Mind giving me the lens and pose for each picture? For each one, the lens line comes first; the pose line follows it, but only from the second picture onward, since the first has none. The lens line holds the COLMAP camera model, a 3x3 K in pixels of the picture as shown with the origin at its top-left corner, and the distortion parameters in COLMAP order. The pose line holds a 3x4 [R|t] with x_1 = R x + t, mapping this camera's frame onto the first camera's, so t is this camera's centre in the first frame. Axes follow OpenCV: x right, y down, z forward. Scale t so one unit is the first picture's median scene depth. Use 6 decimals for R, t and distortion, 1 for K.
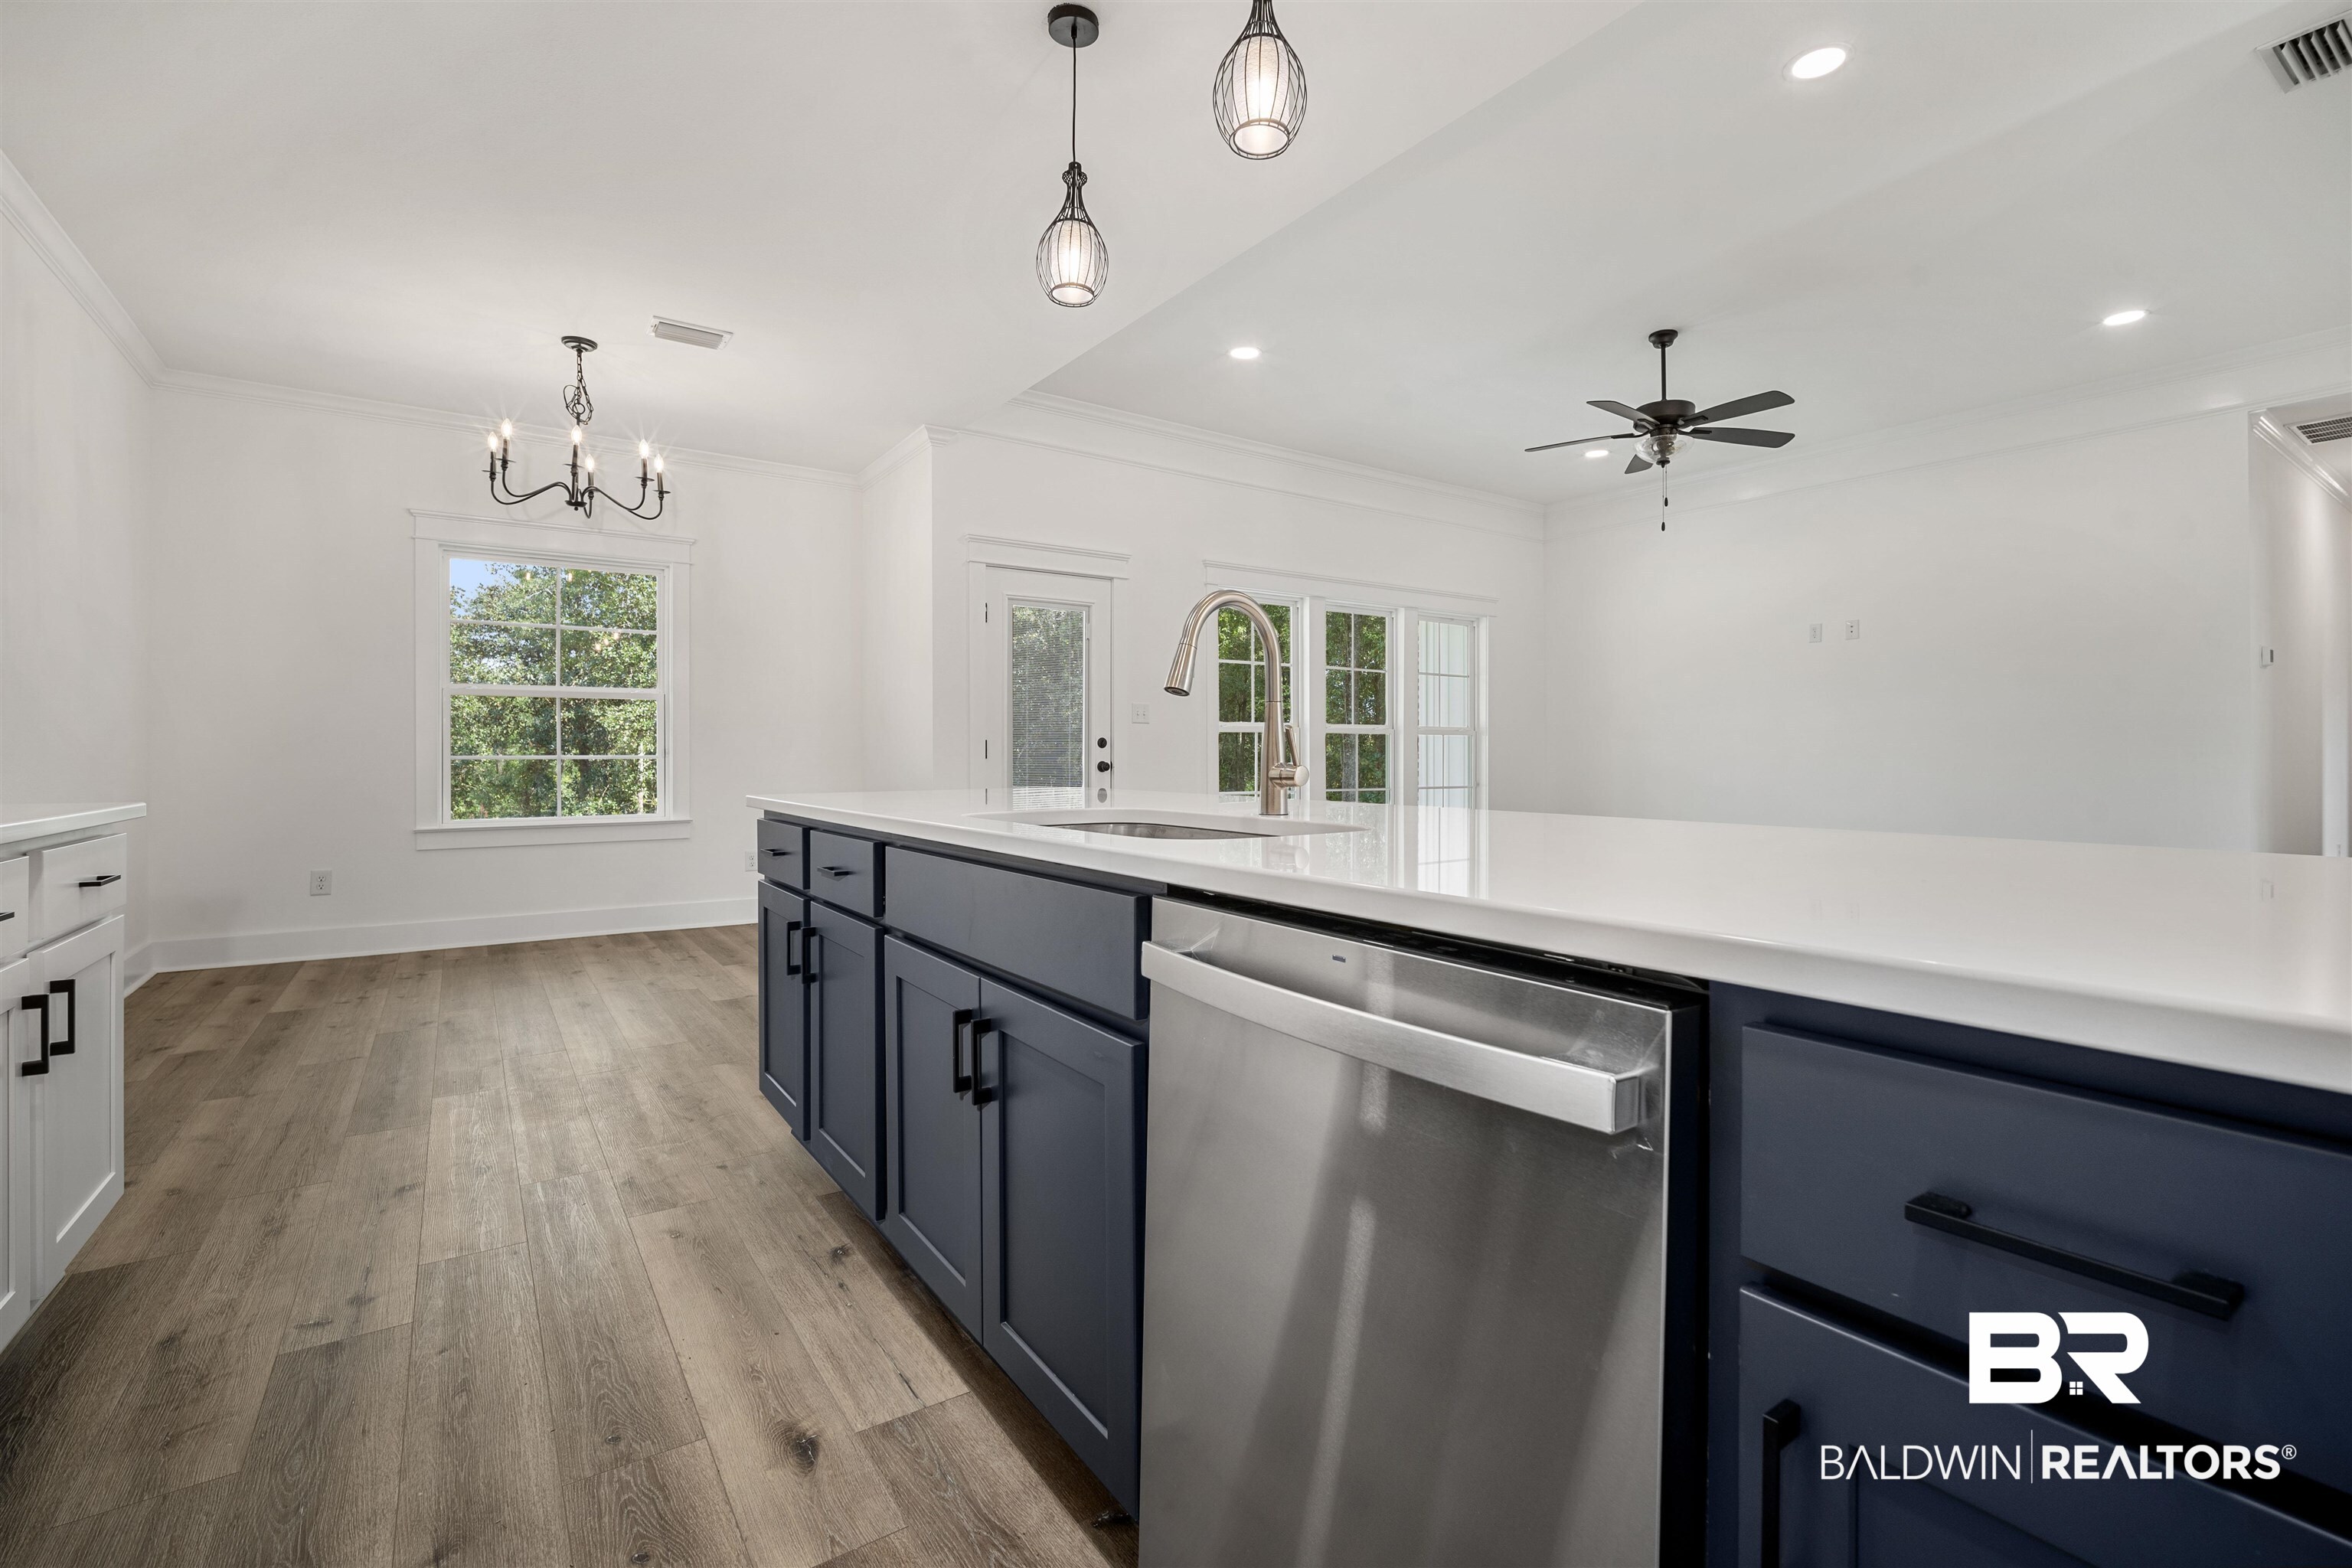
lens RADIAL K [[1036.7, 0, 1191.5], [0, 1036.7, 784.4], [0, 0, 1]] dist [-0.015978, 0.003945]
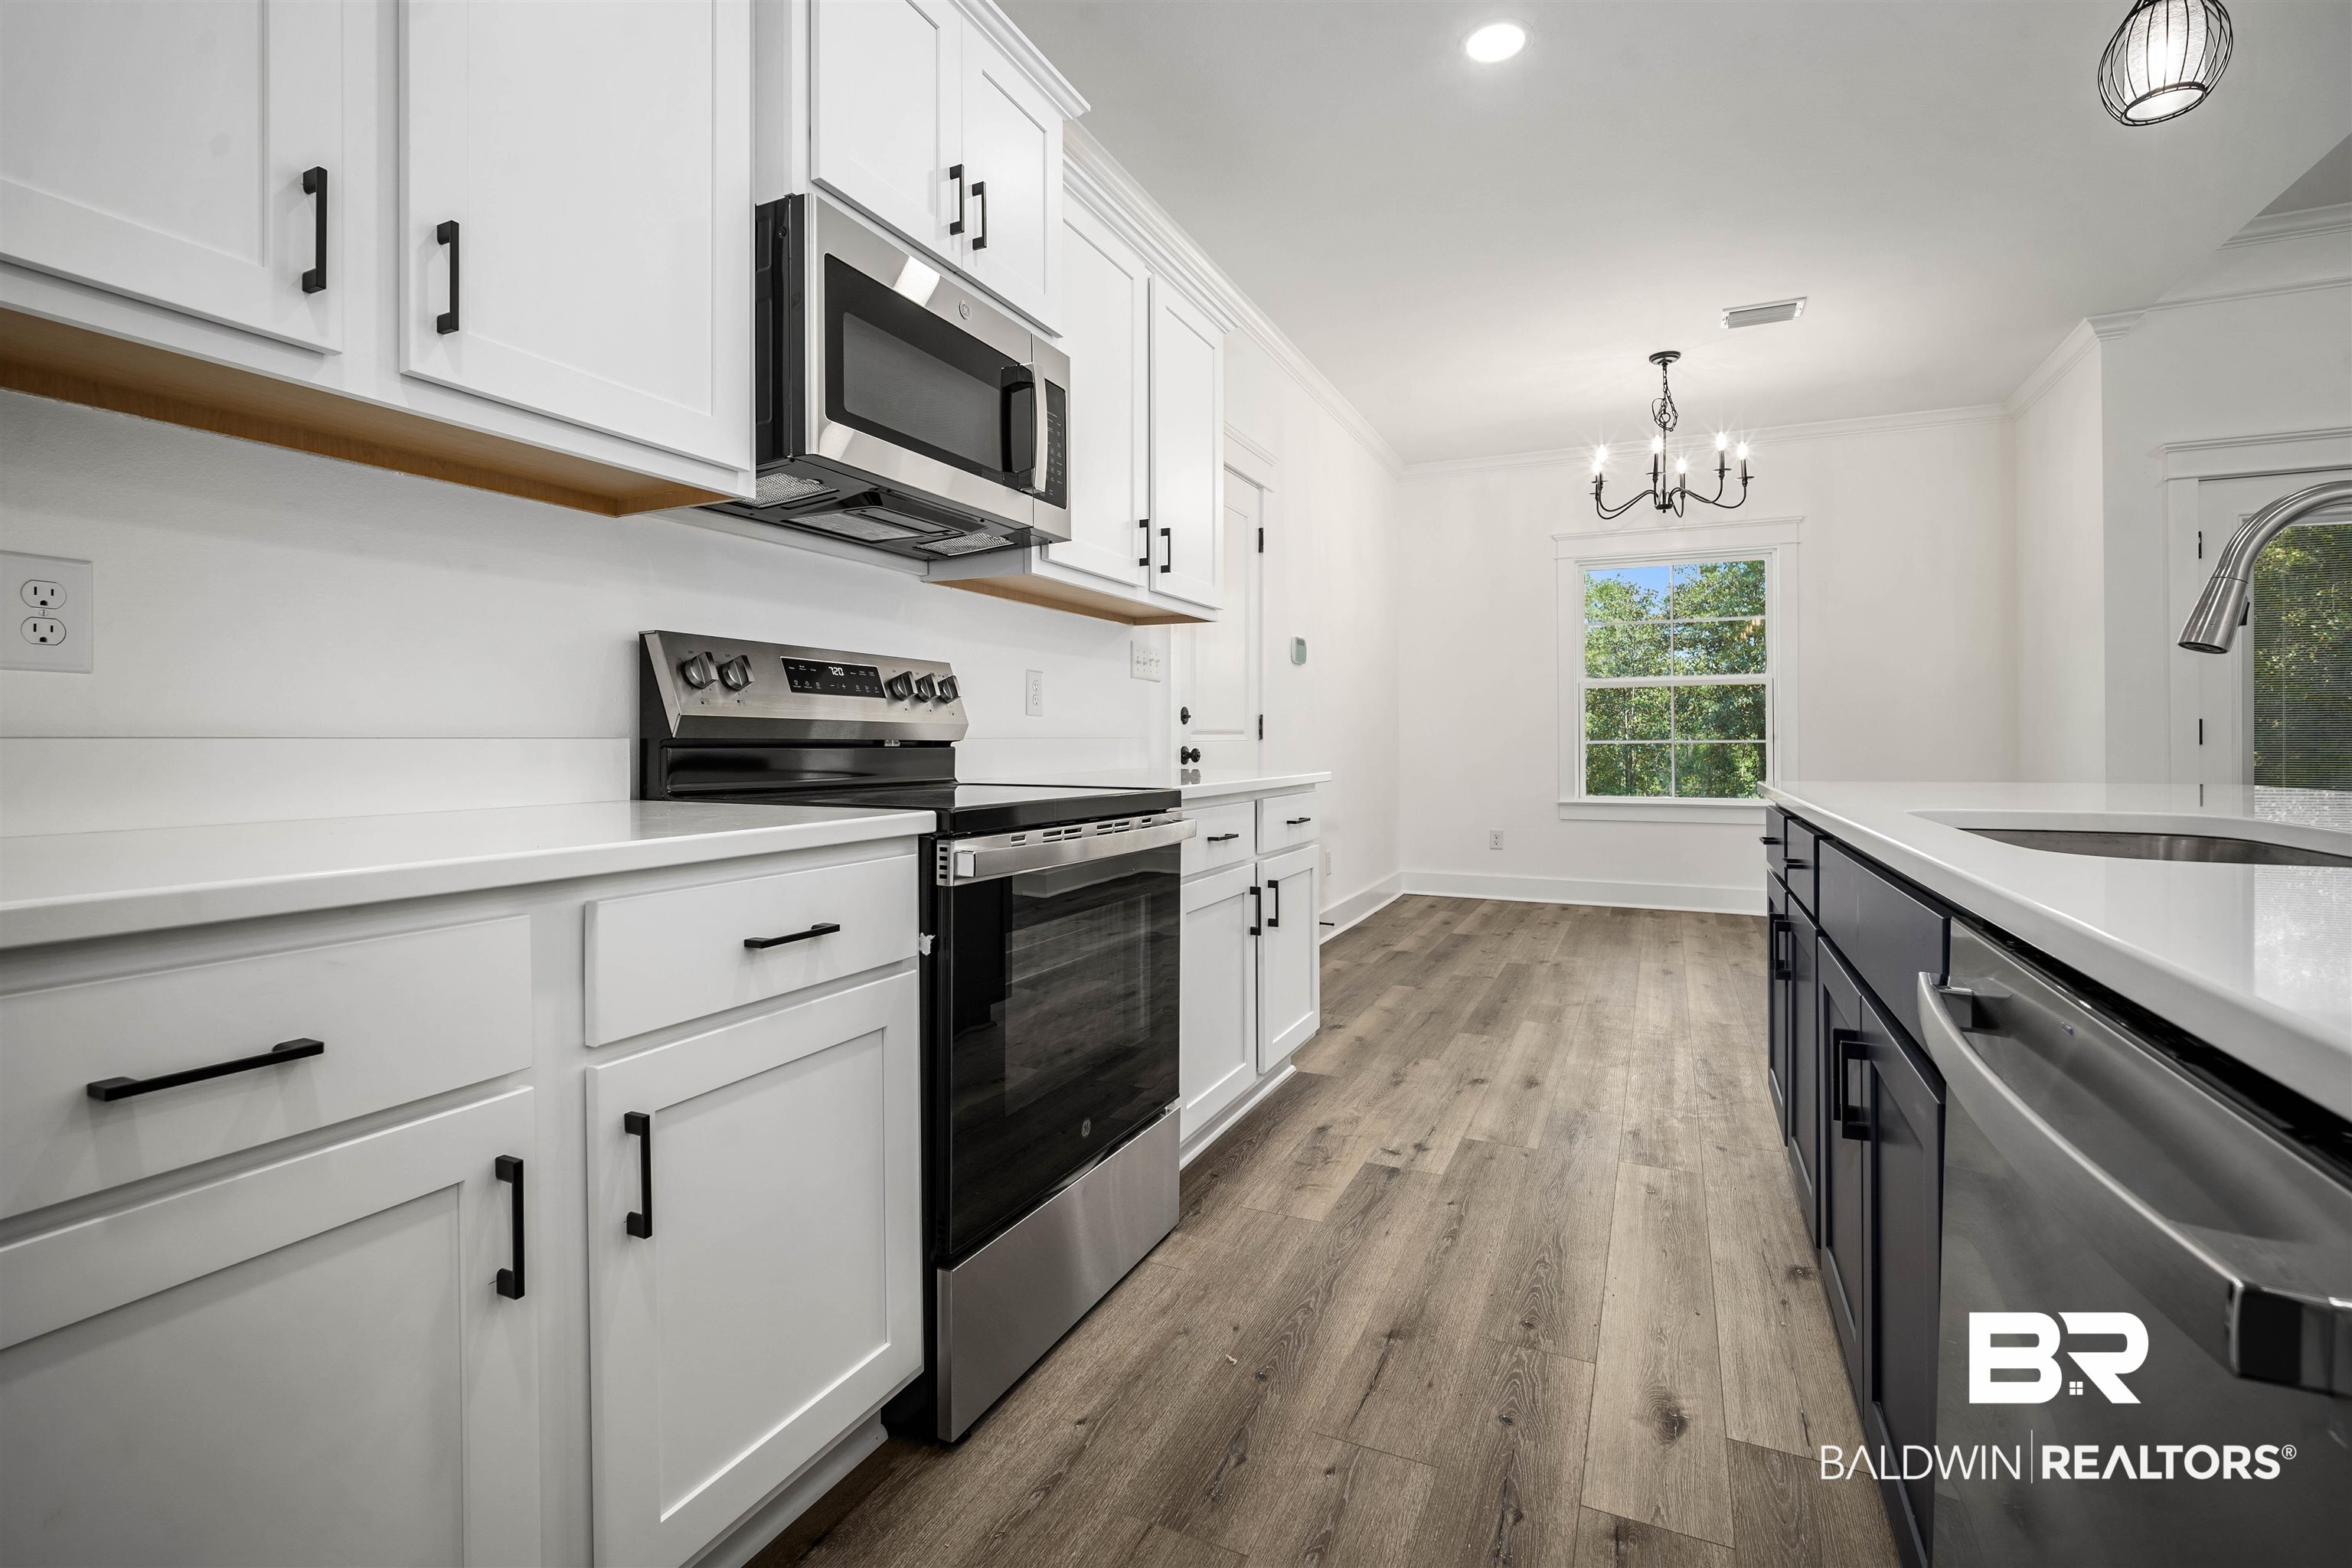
lens RADIAL K [[1036.7, 0, 1191.5], [0, 1036.7, 784.4], [0, 0, 1]] dist [-0.015978, 0.003945]
pose [[0.503768, 0.036528, -0.863066, 0.124492], [-0.023666, 0.999314, 0.028480, -0.001204], [0.863515, 0.006078, 0.504287, 0.037641]]
